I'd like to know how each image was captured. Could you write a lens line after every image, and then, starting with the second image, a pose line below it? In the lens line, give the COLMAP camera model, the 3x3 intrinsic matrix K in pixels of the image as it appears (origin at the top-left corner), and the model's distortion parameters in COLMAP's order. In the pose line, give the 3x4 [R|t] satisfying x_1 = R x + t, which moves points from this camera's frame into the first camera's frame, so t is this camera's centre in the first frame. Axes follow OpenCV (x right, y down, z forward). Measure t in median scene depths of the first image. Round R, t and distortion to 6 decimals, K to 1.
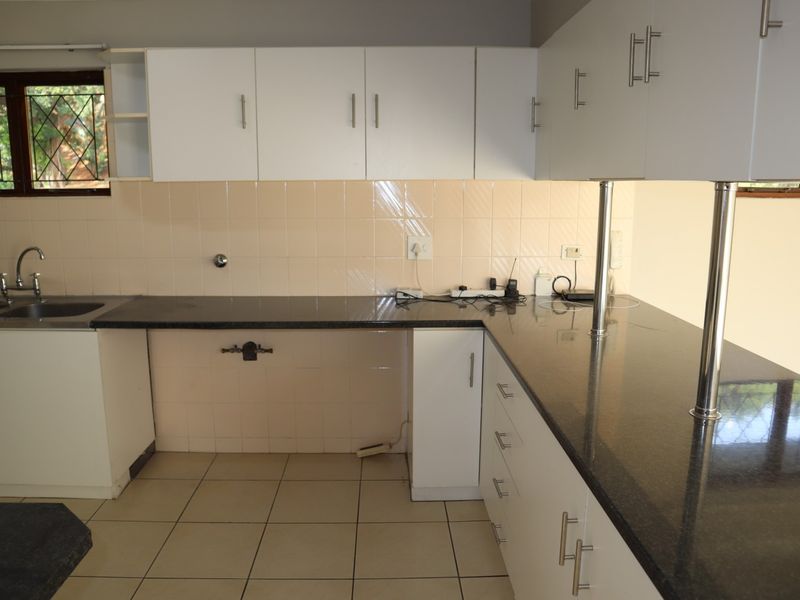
lens RADIAL K [[626.2, 0, 400.6], [0, 626.2, 300.7], [0, 0, 1]] dist [-0.115275, 0.067336]
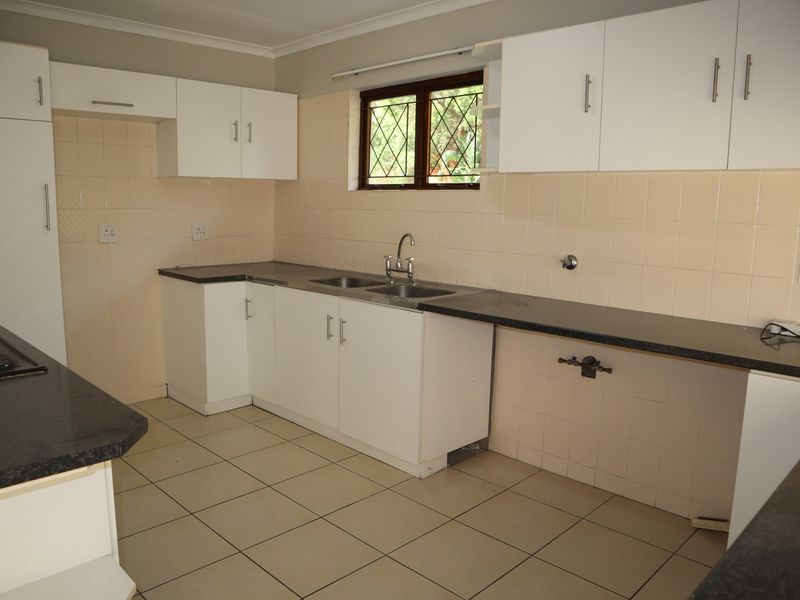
lens RADIAL K [[626.2, 0, 393.0], [0, 626.2, 299.1], [0, 0, 1]] dist [-0.115275, 0.067336]
pose [[0.687351, 0.119157, -0.716484, 0.192916], [-0.149253, 0.988571, 0.021223, 0.008896], [0.710825, 0.092350, 0.697280, 0.180984]]
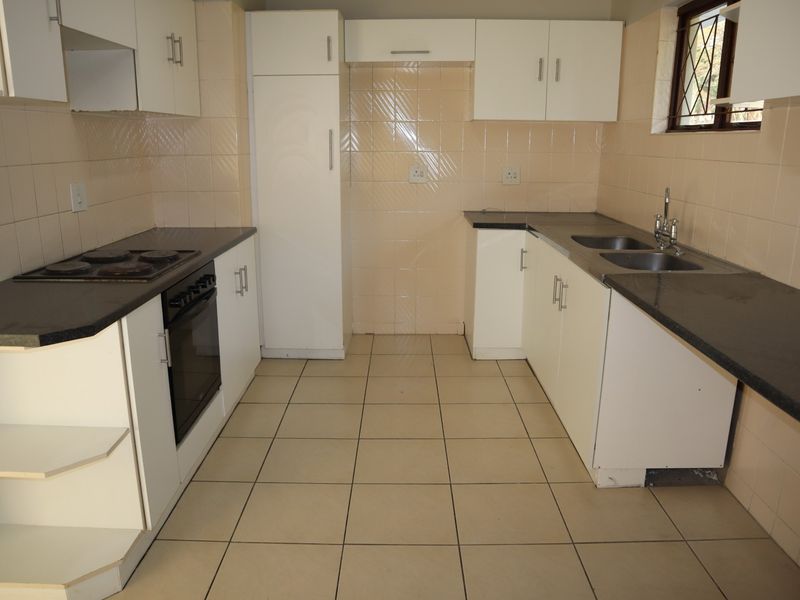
lens RADIAL K [[626.2, 0, 401.1], [0, 626.2, 299.5], [0, 0, 1]] dist [-0.115275, 0.067336]
pose [[-0.028845, 0.243272, -0.969529, 0.276917], [-0.190800, 0.950759, 0.244239, -0.072392], [0.981205, 0.192032, 0.018992, 0.593898]]
